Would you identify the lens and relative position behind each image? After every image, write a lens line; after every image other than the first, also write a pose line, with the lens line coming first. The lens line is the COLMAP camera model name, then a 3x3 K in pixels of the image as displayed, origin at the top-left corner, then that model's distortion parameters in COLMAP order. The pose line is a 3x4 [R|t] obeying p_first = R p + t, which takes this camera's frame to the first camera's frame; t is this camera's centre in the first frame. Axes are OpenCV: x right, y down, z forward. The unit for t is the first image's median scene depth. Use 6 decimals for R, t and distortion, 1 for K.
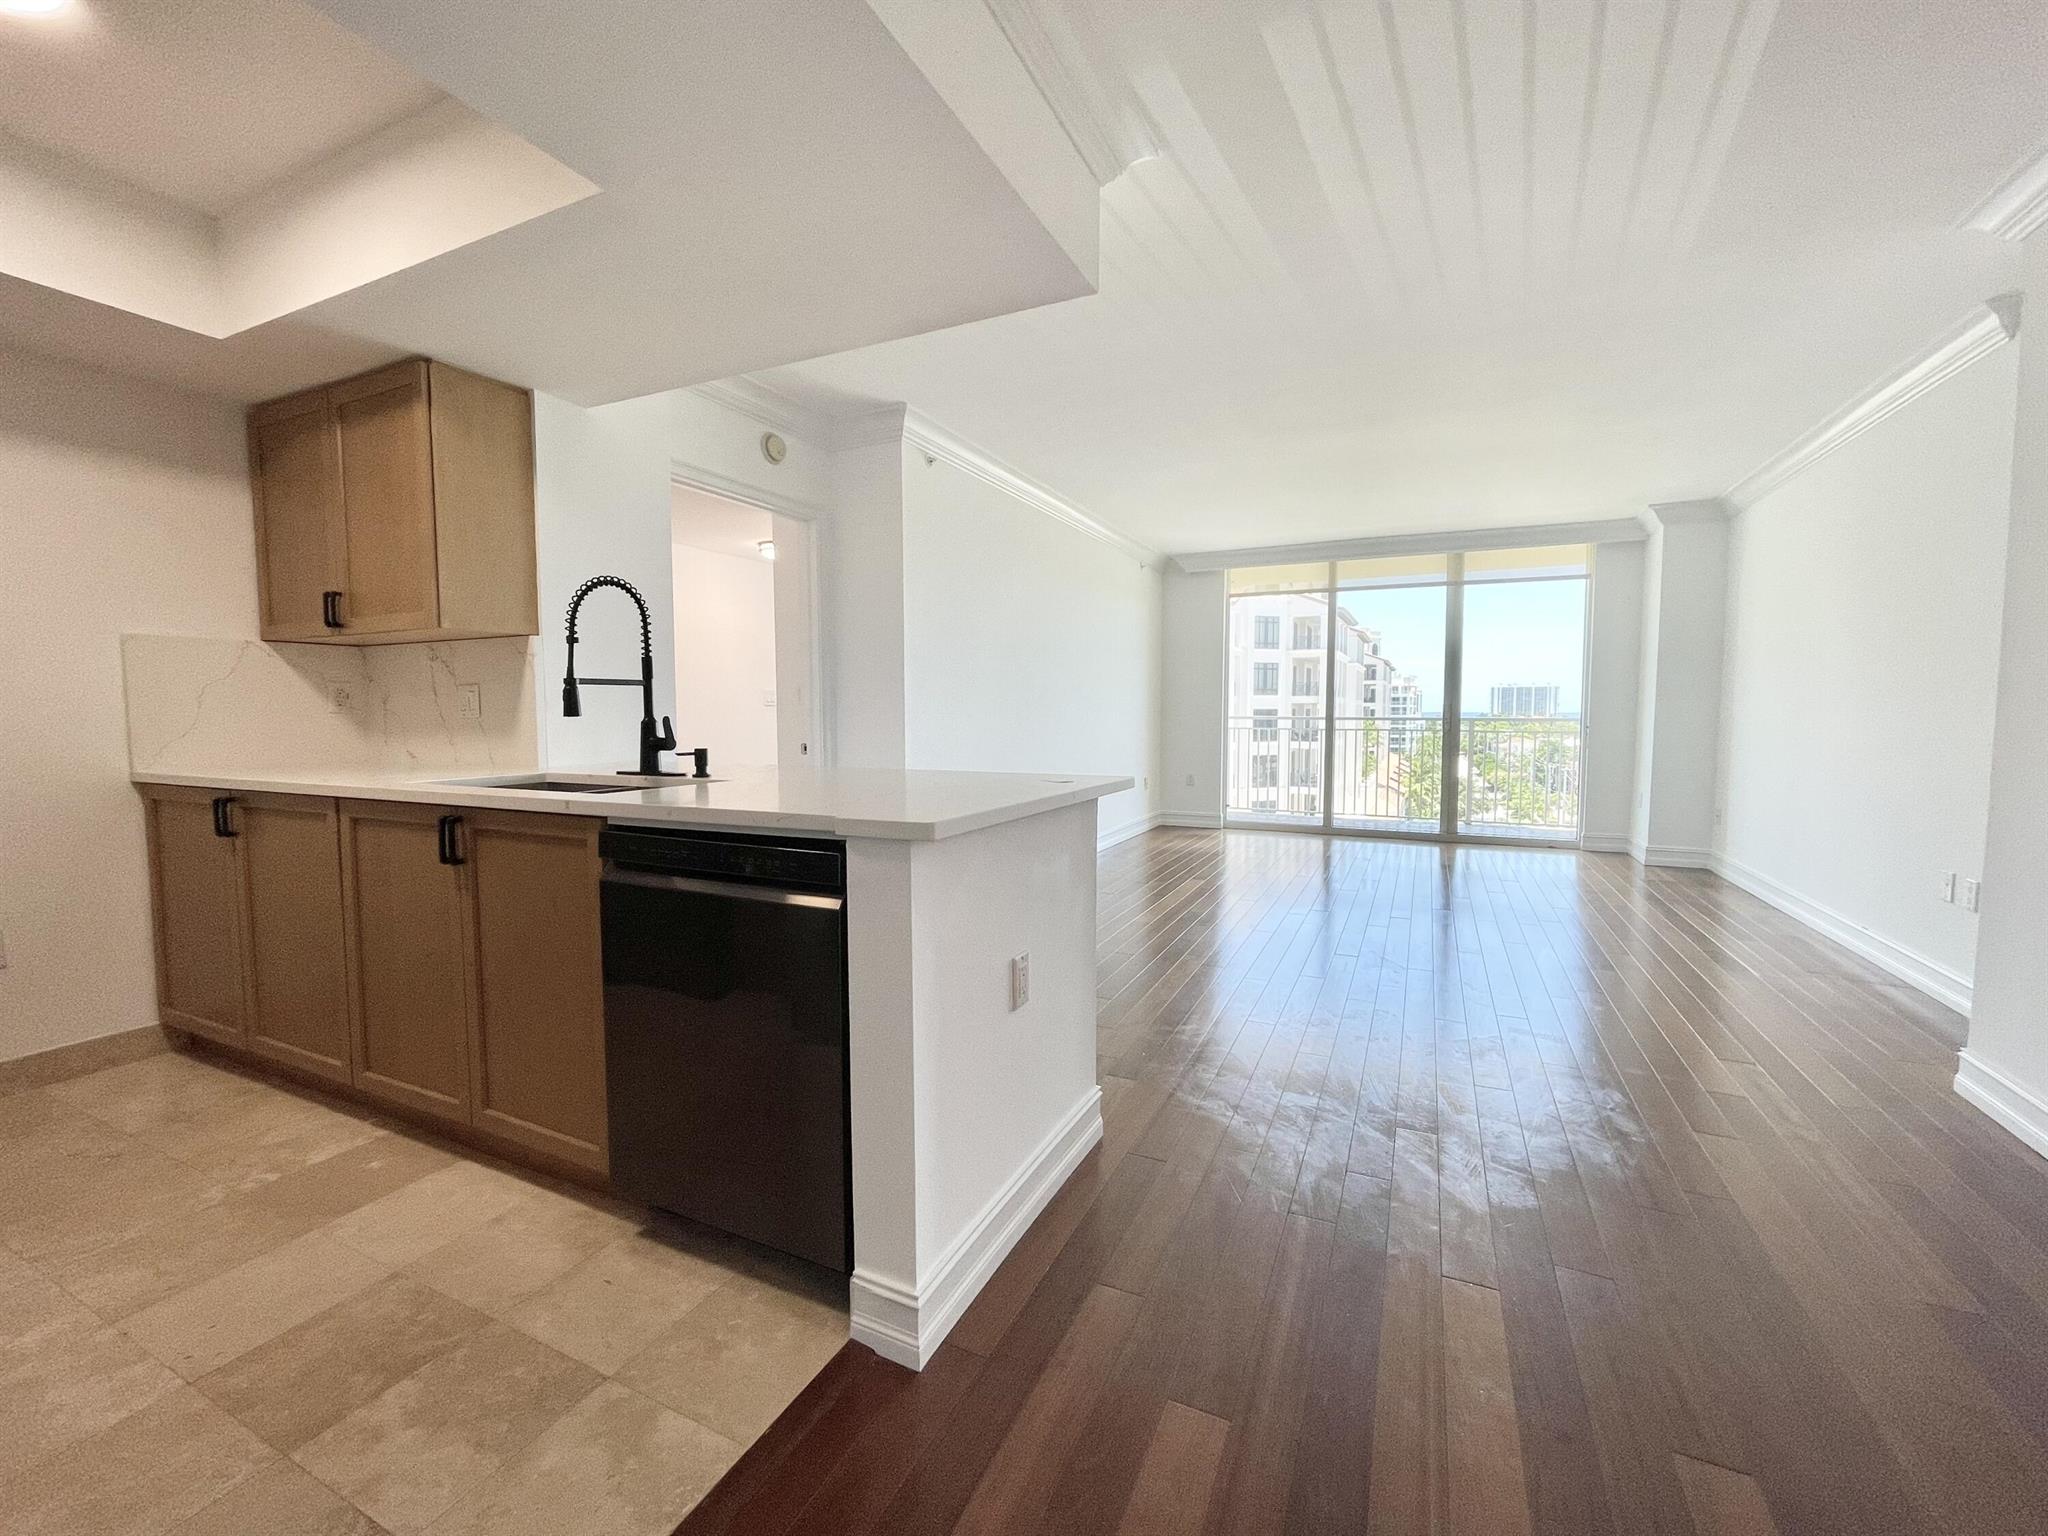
lens RADIAL K [[837.0, 0, 1032.0], [0, 837.0, 762.5], [0, 0, 1]] dist [-0.001249, 0.000636]
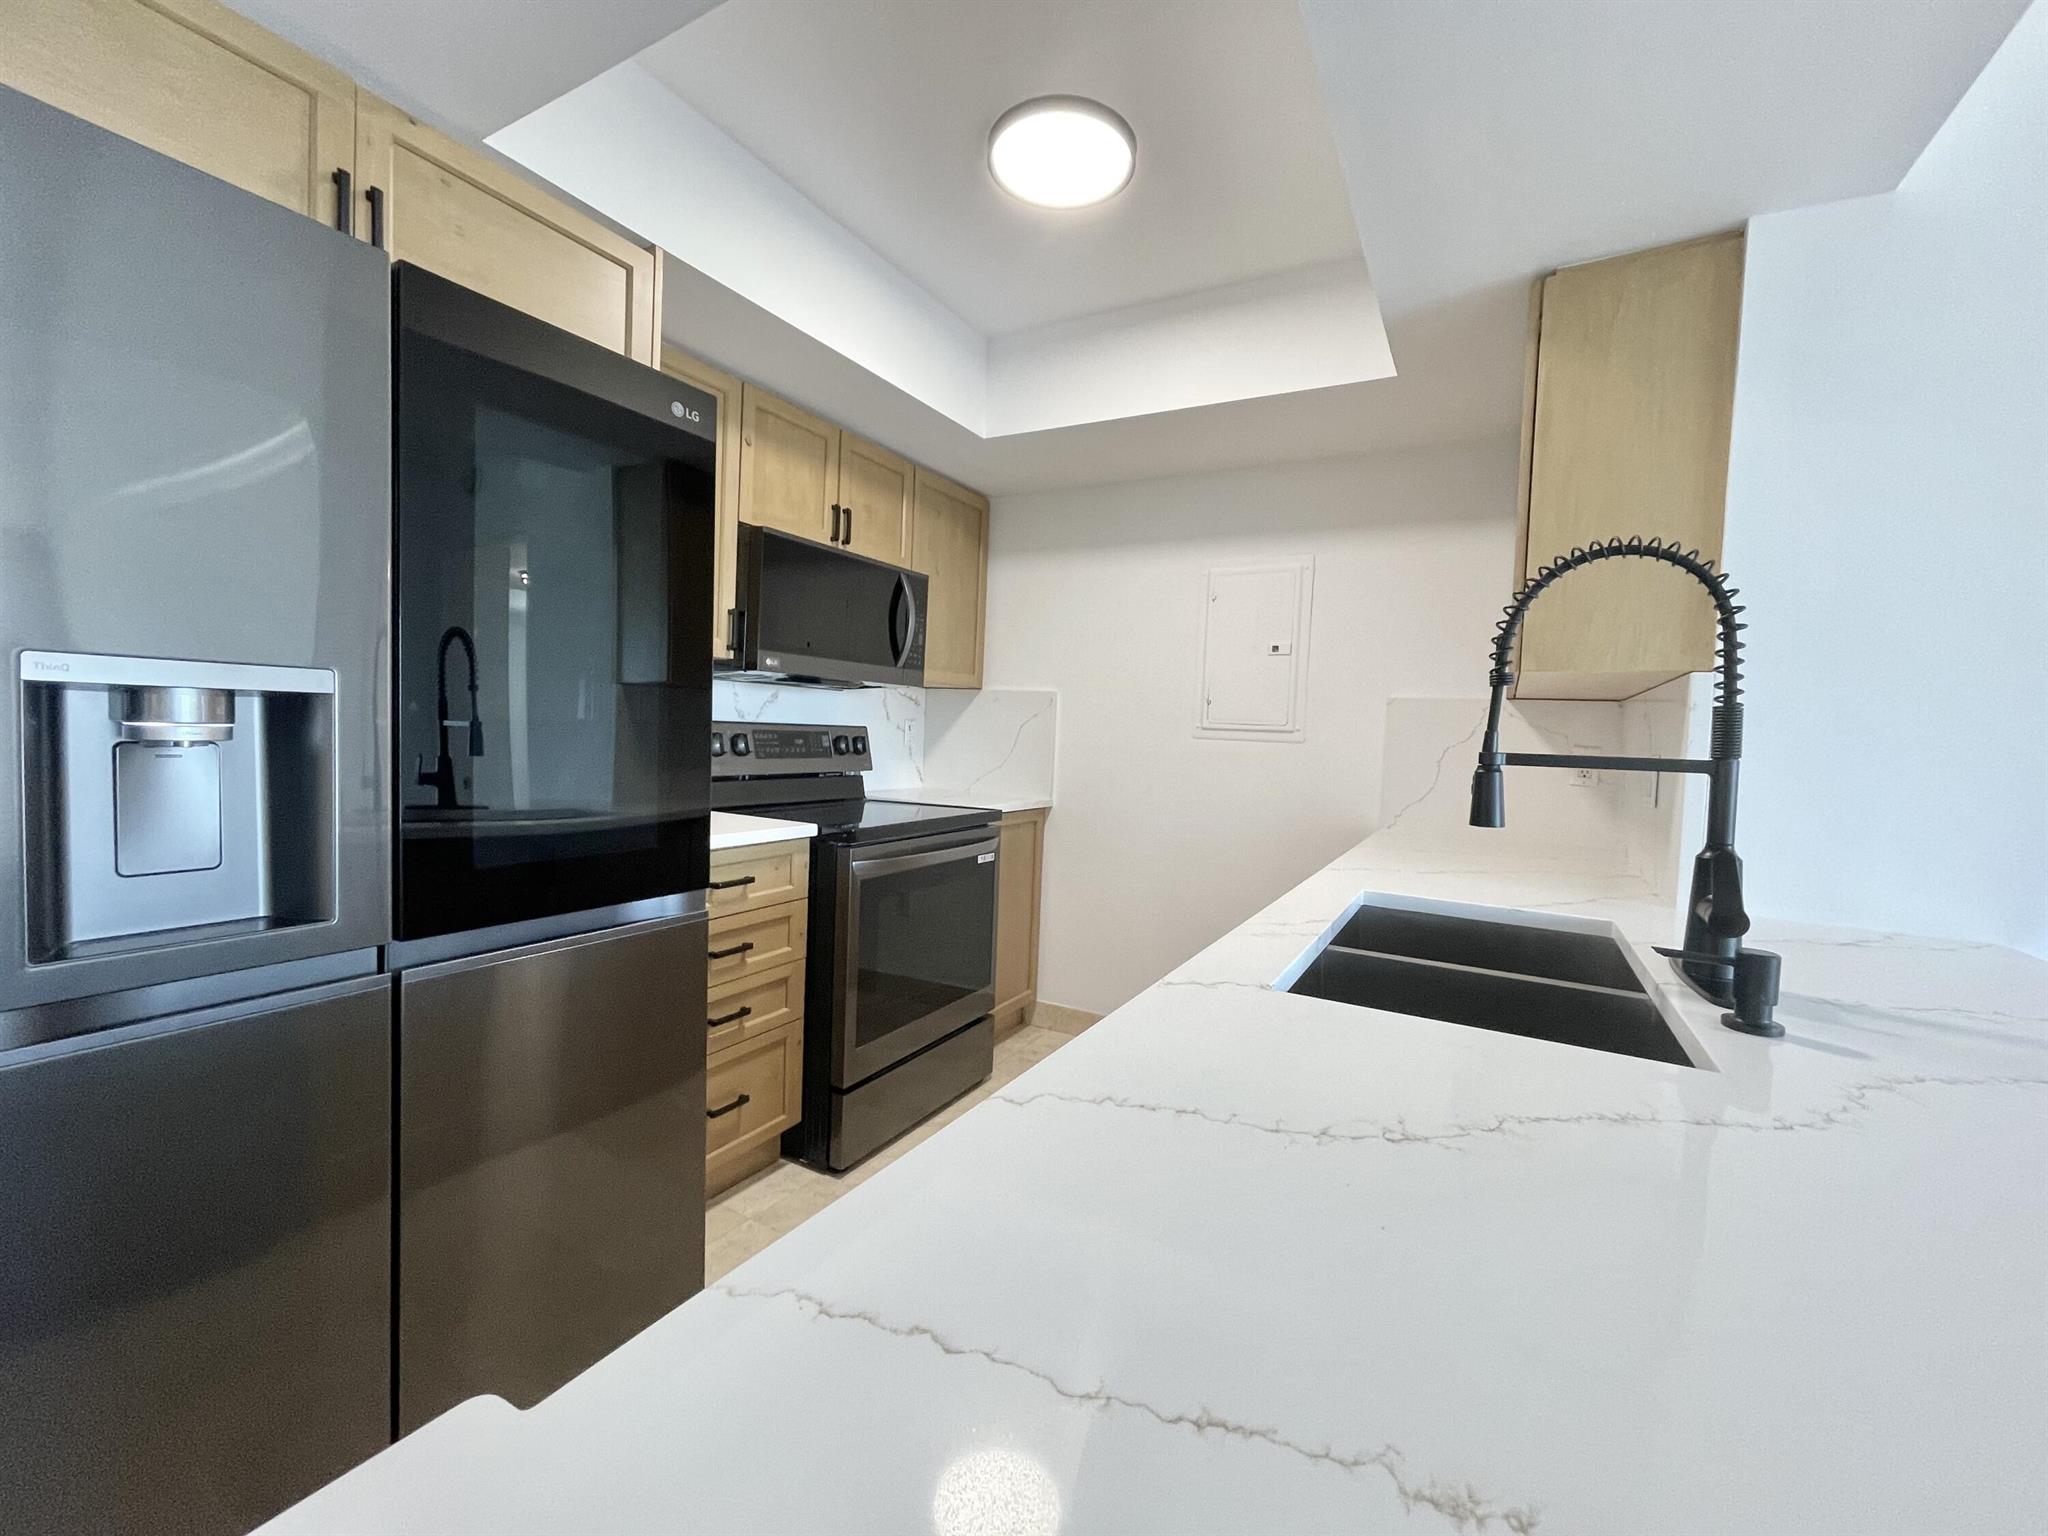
lens RADIAL K [[837.0, 0, 1032.0], [0, 837.0, 762.5], [0, 0, 1]] dist [-0.001249, 0.000636]
pose [[-0.062130, 0.033072, -0.997520, -0.017554], [-0.102816, 0.993922, 0.039357, -0.078388], [0.992758, 0.105006, -0.058352, 0.679924]]
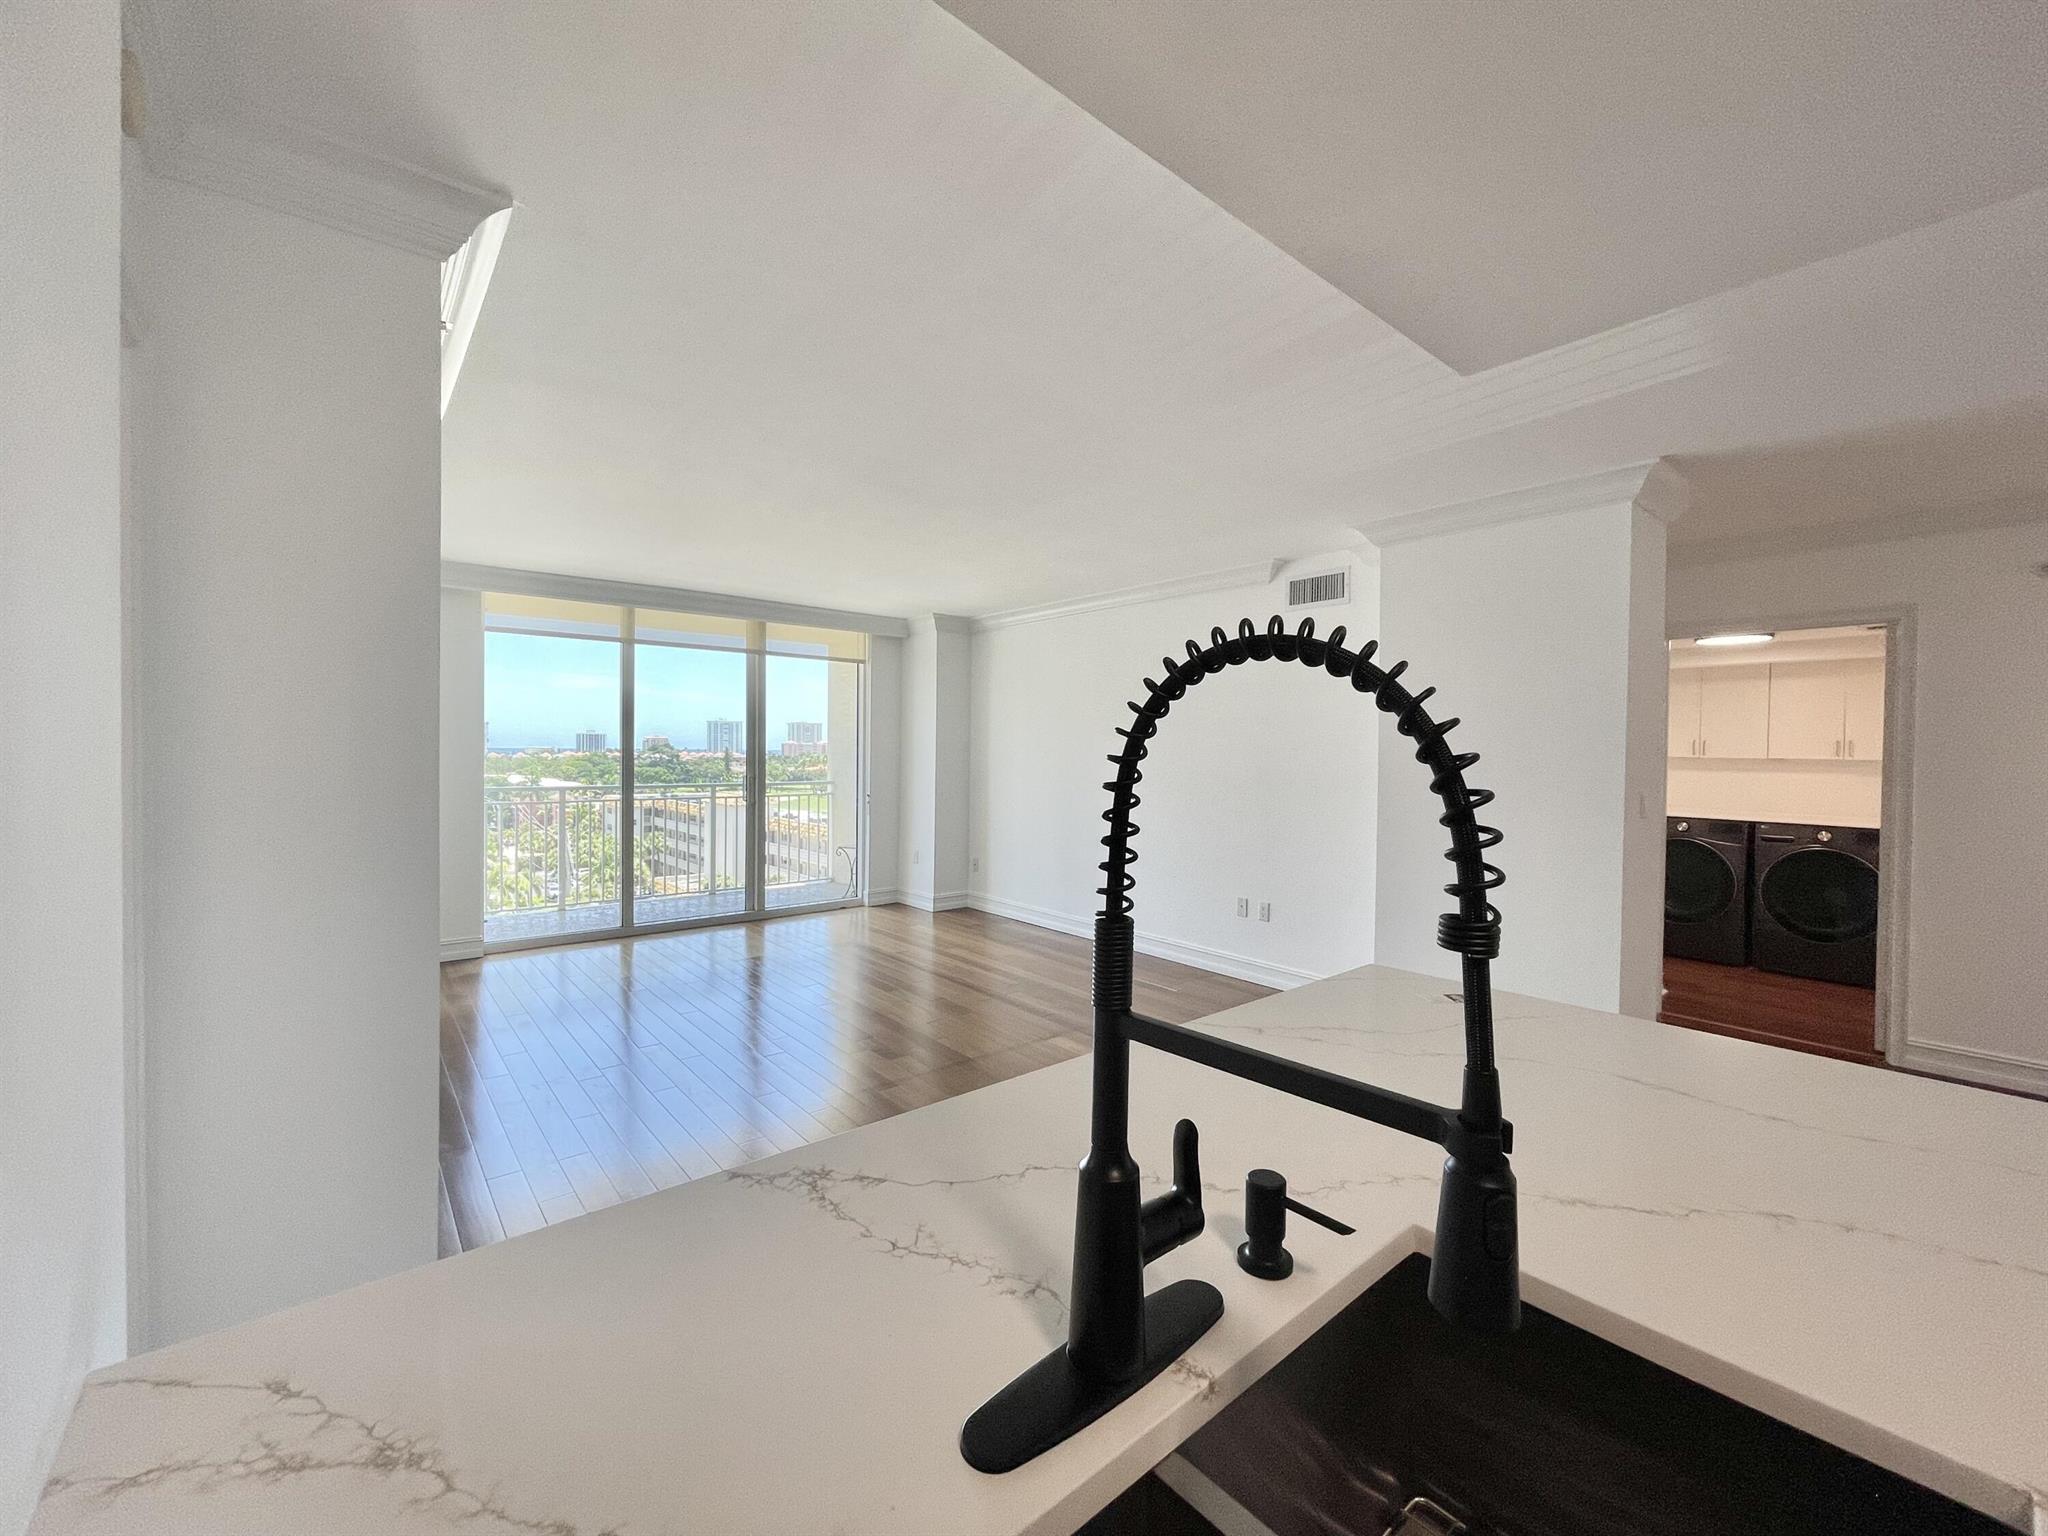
lens RADIAL K [[837.0, 0, 1032.0], [0, 837.0, 762.5], [0, 0, 1]] dist [-0.001249, 0.000636]
pose [[0.404518, -0.012494, 0.914444, -0.705203], [0.050895, 0.998665, -0.008870, -0.173310], [-0.913113, 0.050128, 0.404614, 0.916095]]
